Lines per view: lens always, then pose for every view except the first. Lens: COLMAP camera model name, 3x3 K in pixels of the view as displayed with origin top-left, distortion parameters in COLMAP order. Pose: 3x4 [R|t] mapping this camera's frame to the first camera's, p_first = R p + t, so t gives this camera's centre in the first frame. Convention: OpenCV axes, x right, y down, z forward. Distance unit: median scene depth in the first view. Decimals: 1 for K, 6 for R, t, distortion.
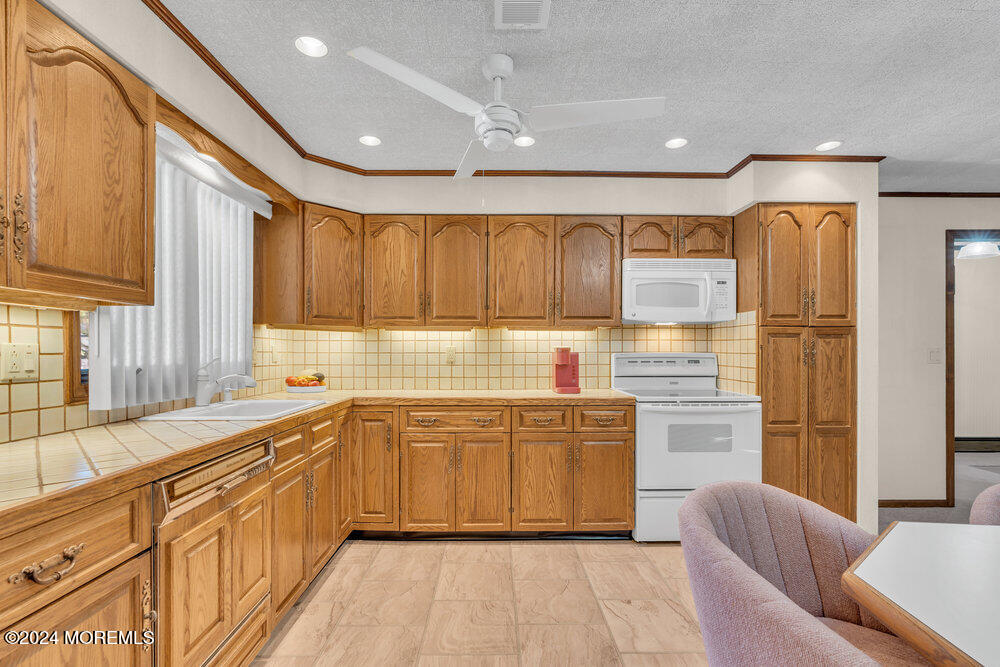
lens RADIAL K [[460.6, 0, 498.5], [0, 460.6, 350.6], [0, 0, 1]] dist [-0.000559, 0.000684]
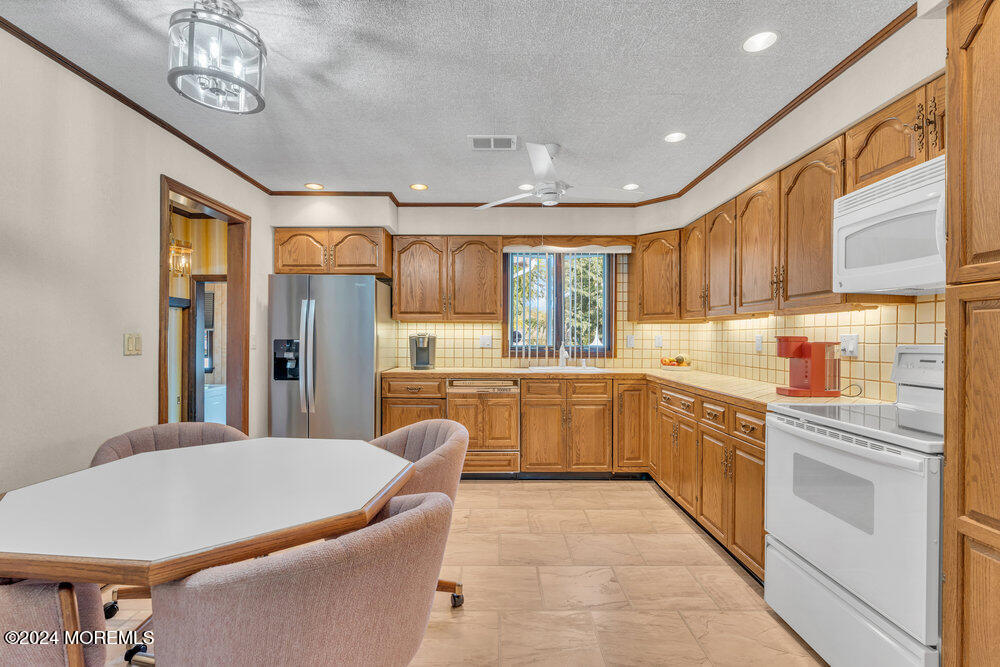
lens RADIAL K [[455.2, 0, 501.5], [0, 455.2, 338.7], [0, 0, 1]] dist [0.000450, 0.001082]
pose [[-0.002887, 0.001856, -0.999994, 1.007050], [-0.005971, 0.999980, 0.001873, -0.000527], [0.999978, 0.005976, -0.002876, 0.573981]]
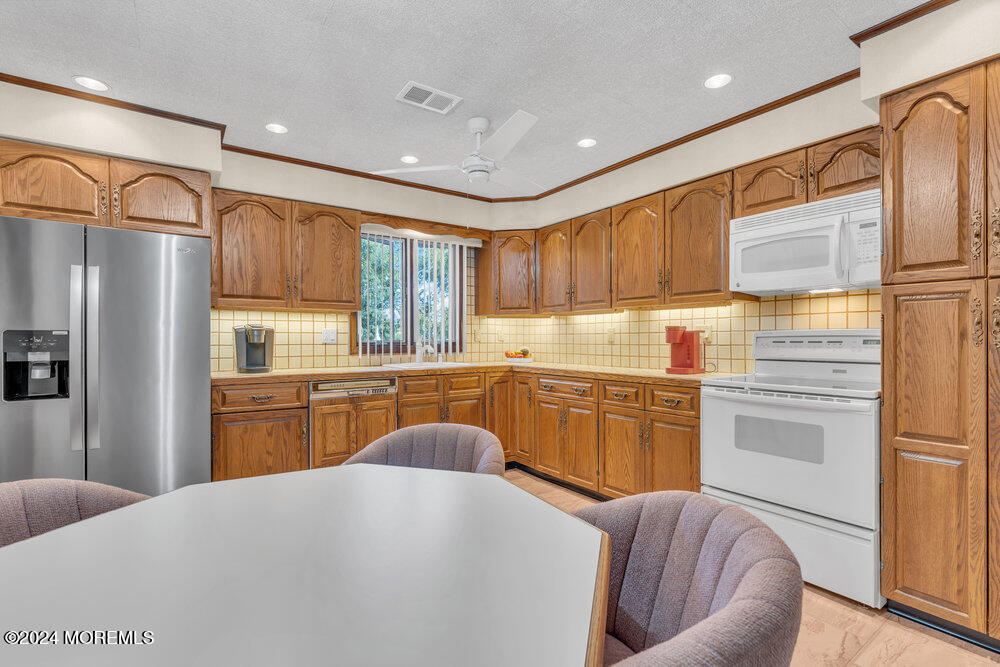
lens RADIAL K [[457.1, 0, 502.6], [0, 457.1, 340.3], [0, 0, 1]] dist [-0.004591, 0.002274]
pose [[0.572140, -0.000237, -0.820156, 0.793687], [0.001906, 0.999998, 0.001040, 0.023875], [0.820154, -0.002158, 0.572139, 0.180990]]
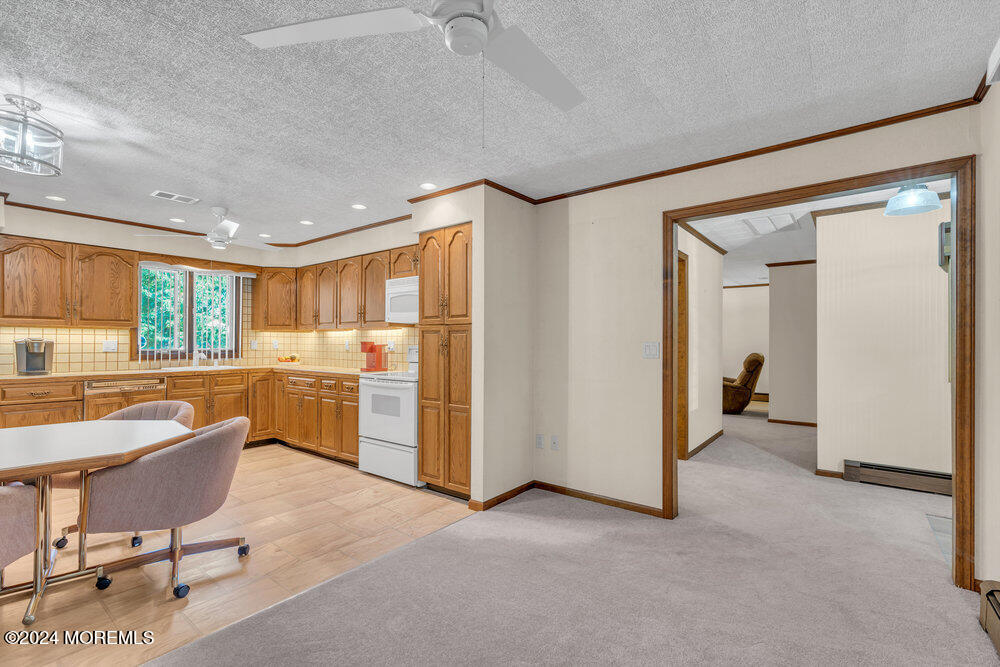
lens RADIAL K [[449.5, 0, 497.6], [0, 449.5, 338.3], [0, 0, 1]] dist [-0.001367, 0.003369]
pose [[0.778394, -0.005007, -0.627757, 1.559103], [-0.002697, 0.999932, -0.011320, -0.001664], [0.627771, 0.010504, 0.778327, 0.132032]]
